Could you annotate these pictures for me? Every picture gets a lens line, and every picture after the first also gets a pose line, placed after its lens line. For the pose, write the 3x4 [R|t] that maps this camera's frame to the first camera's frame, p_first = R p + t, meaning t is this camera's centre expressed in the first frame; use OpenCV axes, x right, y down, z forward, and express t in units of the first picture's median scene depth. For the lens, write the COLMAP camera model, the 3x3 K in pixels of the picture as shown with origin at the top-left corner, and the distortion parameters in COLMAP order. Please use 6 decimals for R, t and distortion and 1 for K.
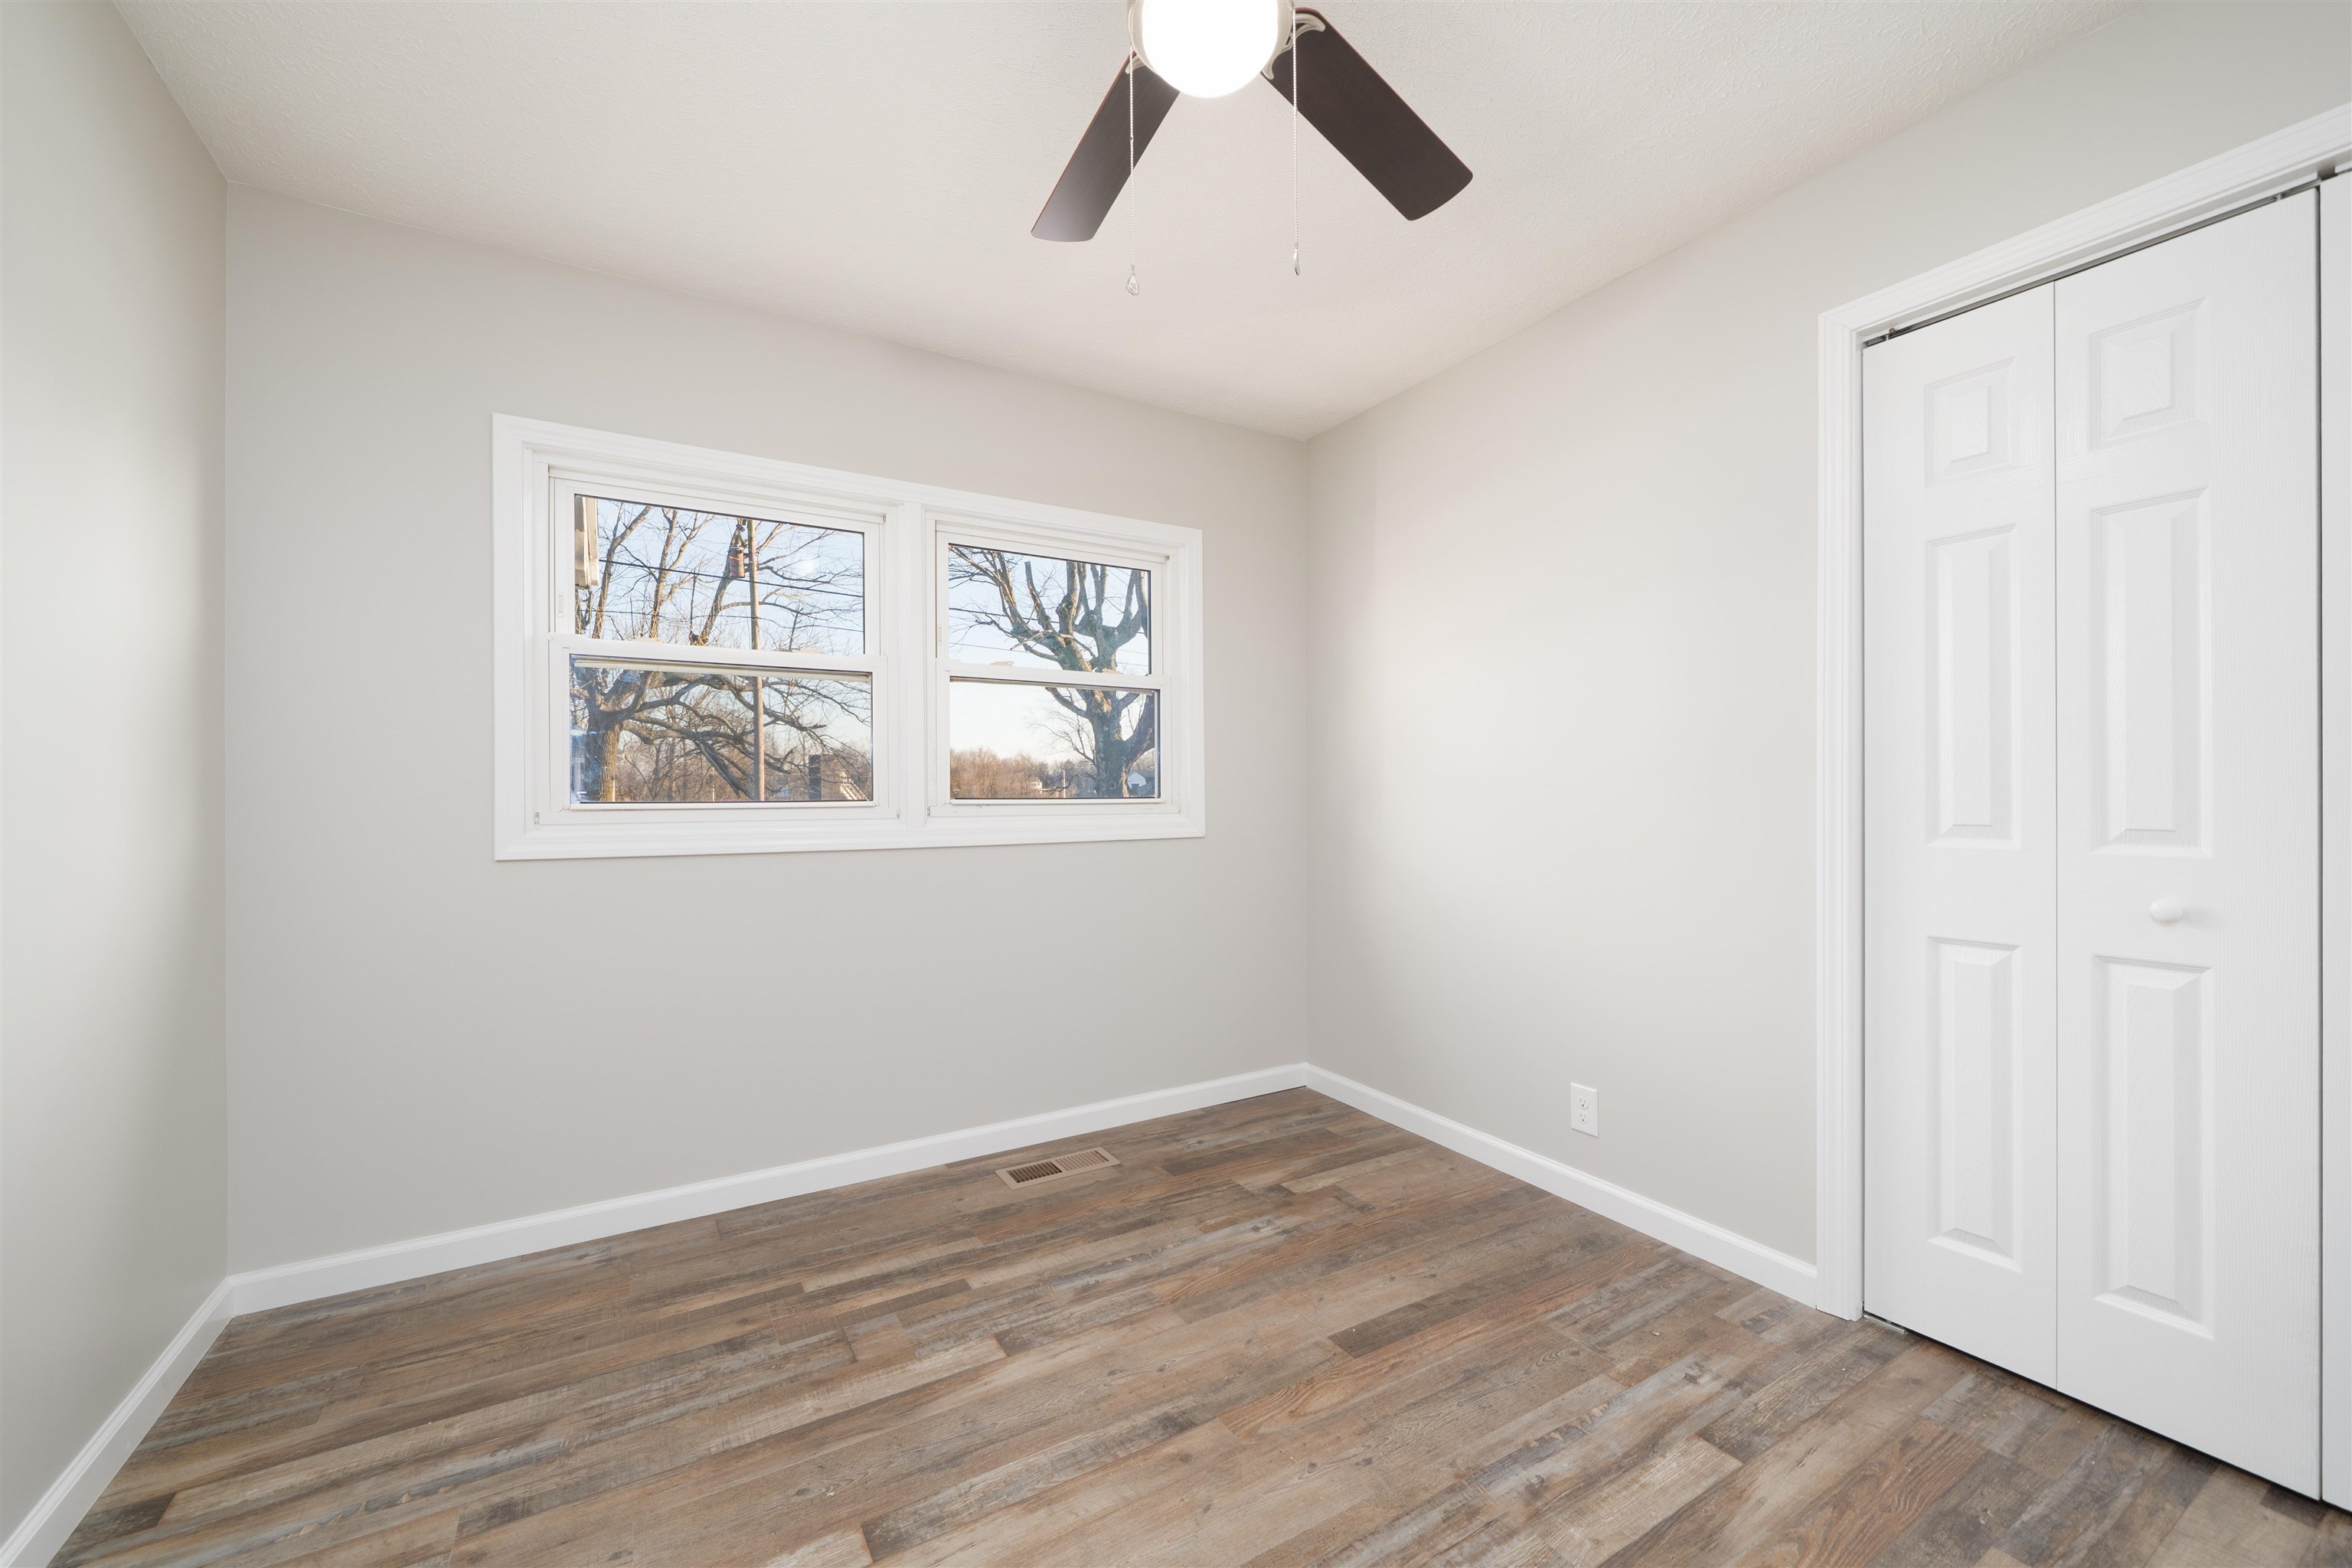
lens RADIAL K [[945.2, 0, 1188.4], [0, 945.2, 800.0], [0, 0, 1]] dist [0.002323, 0.000360]
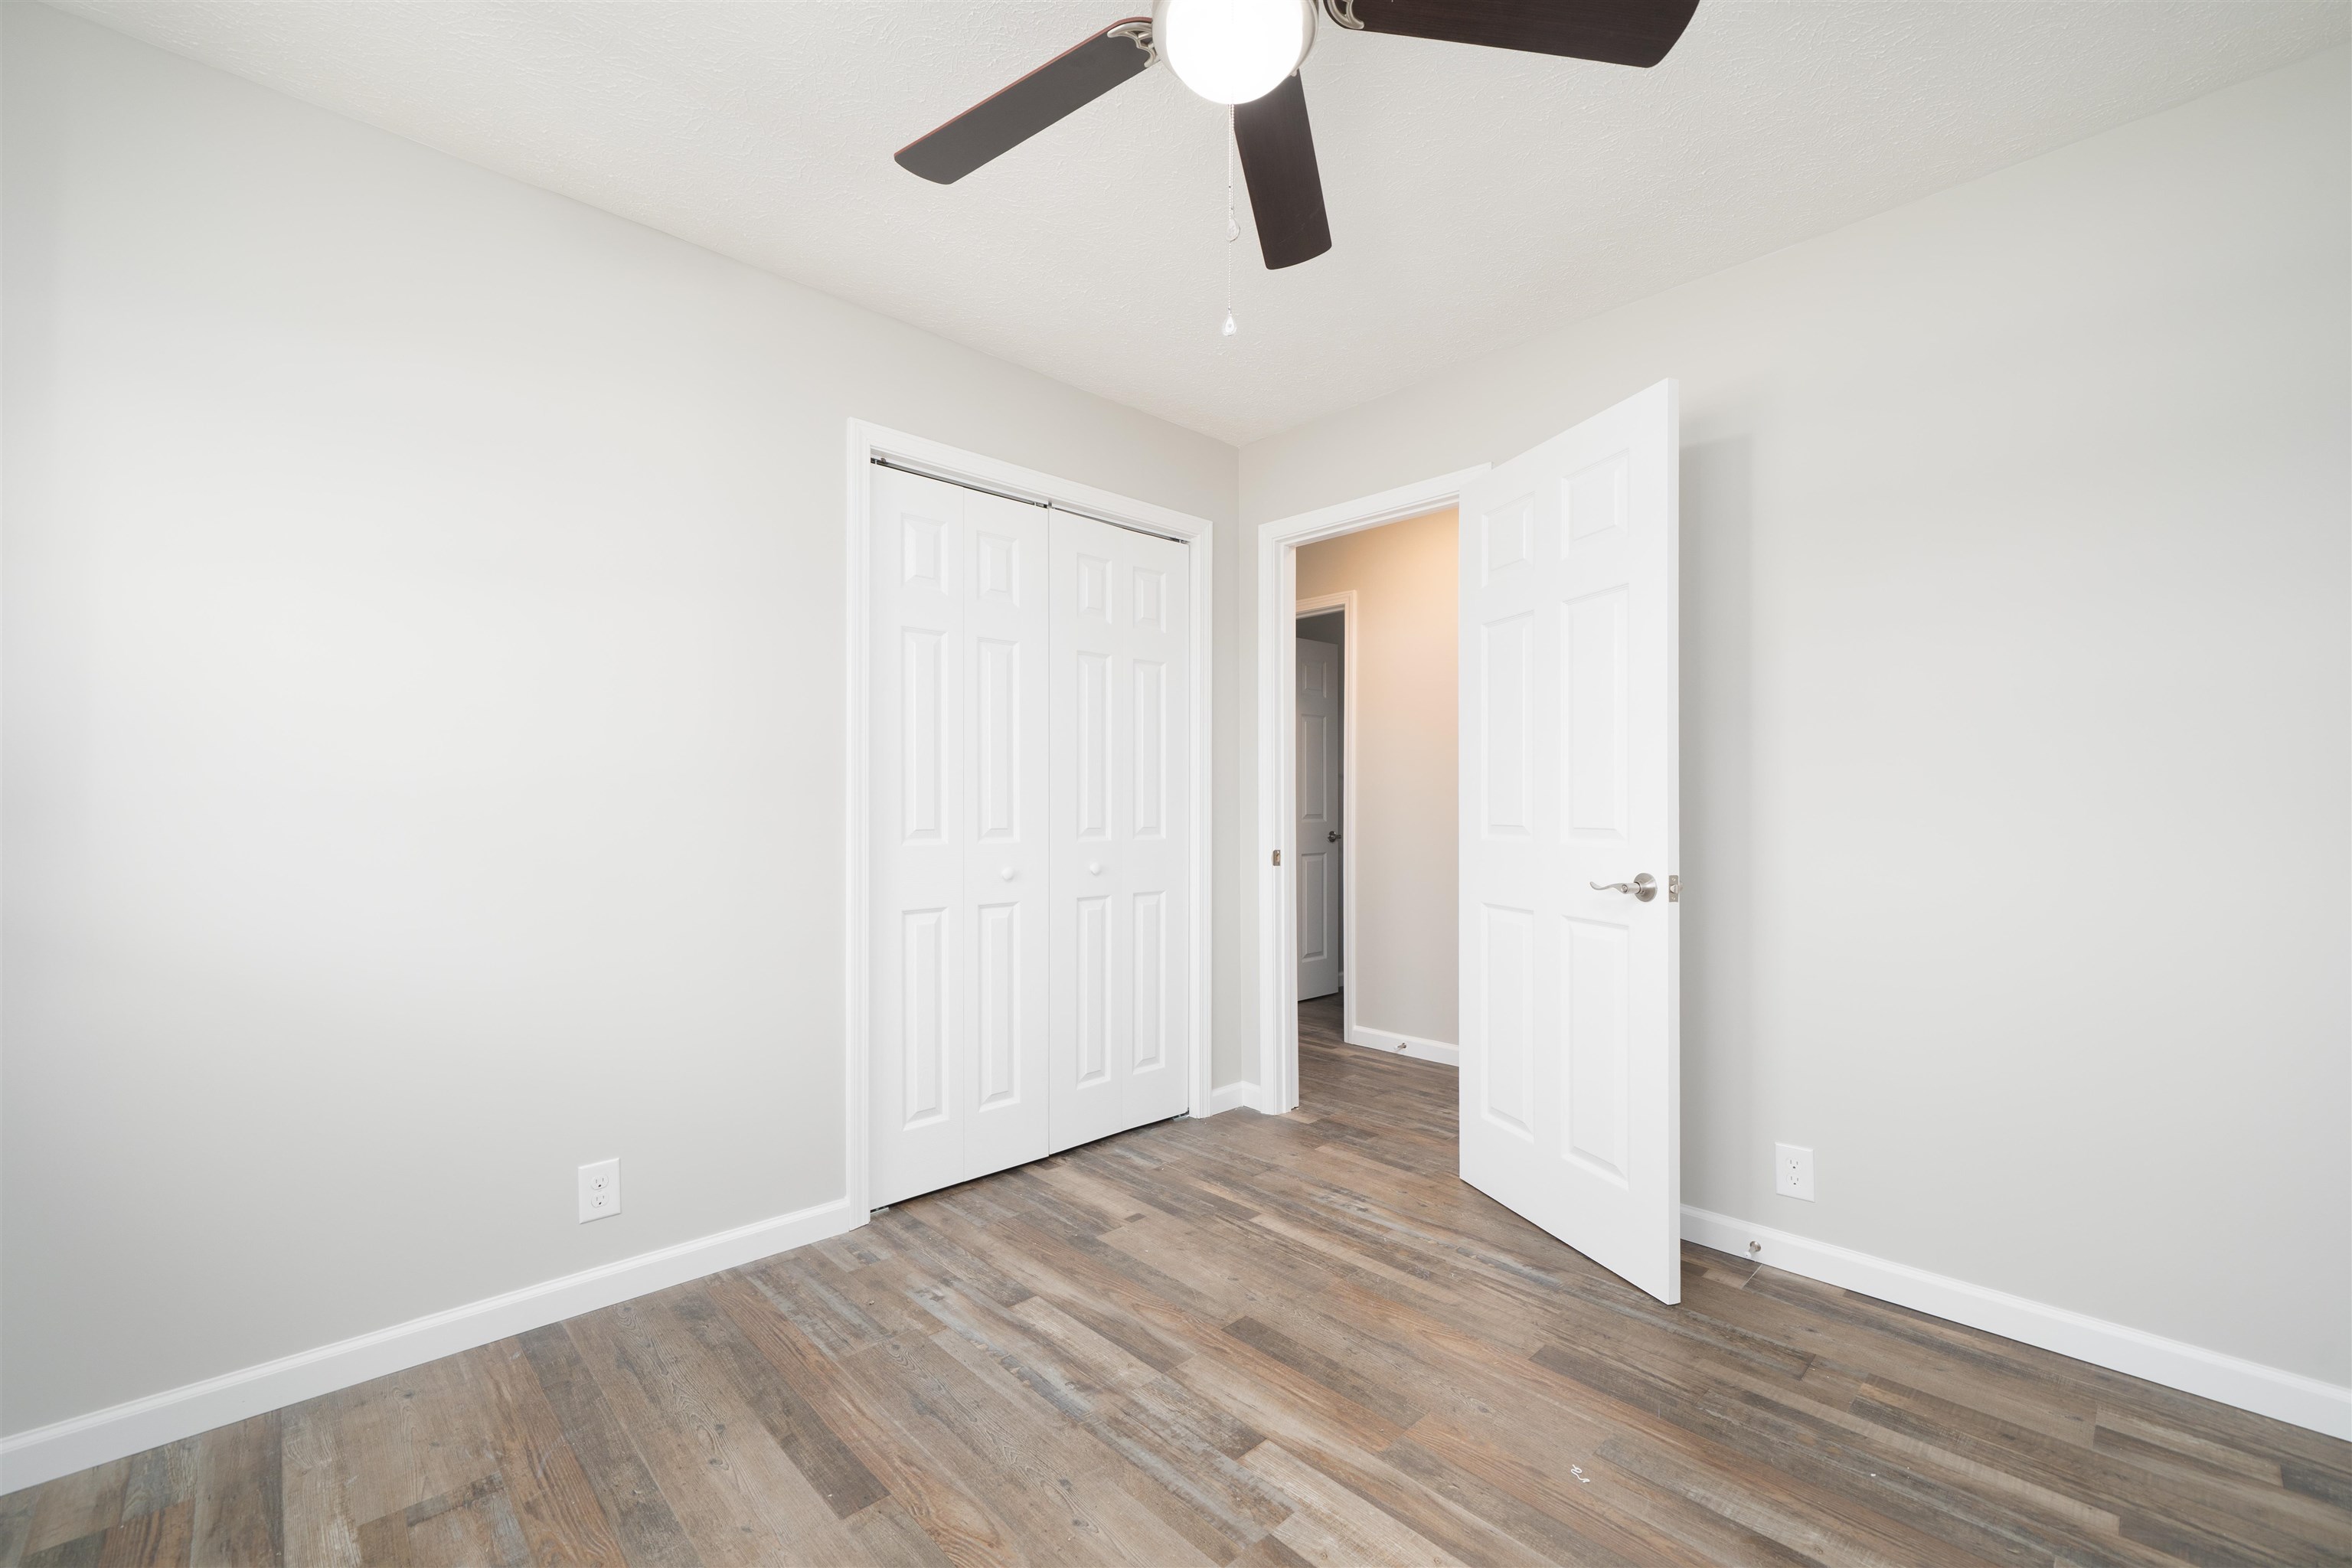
lens RADIAL K [[945.2, 0, 1188.4], [0, 945.2, 800.0], [0, 0, 1]] dist [0.002323, 0.000360]
pose [[-0.215624, 0.007518, 0.976448, -0.683053], [0.007597, 0.999953, -0.006022, -0.007558], [-0.976447, 0.006120, -0.215671, 0.911047]]
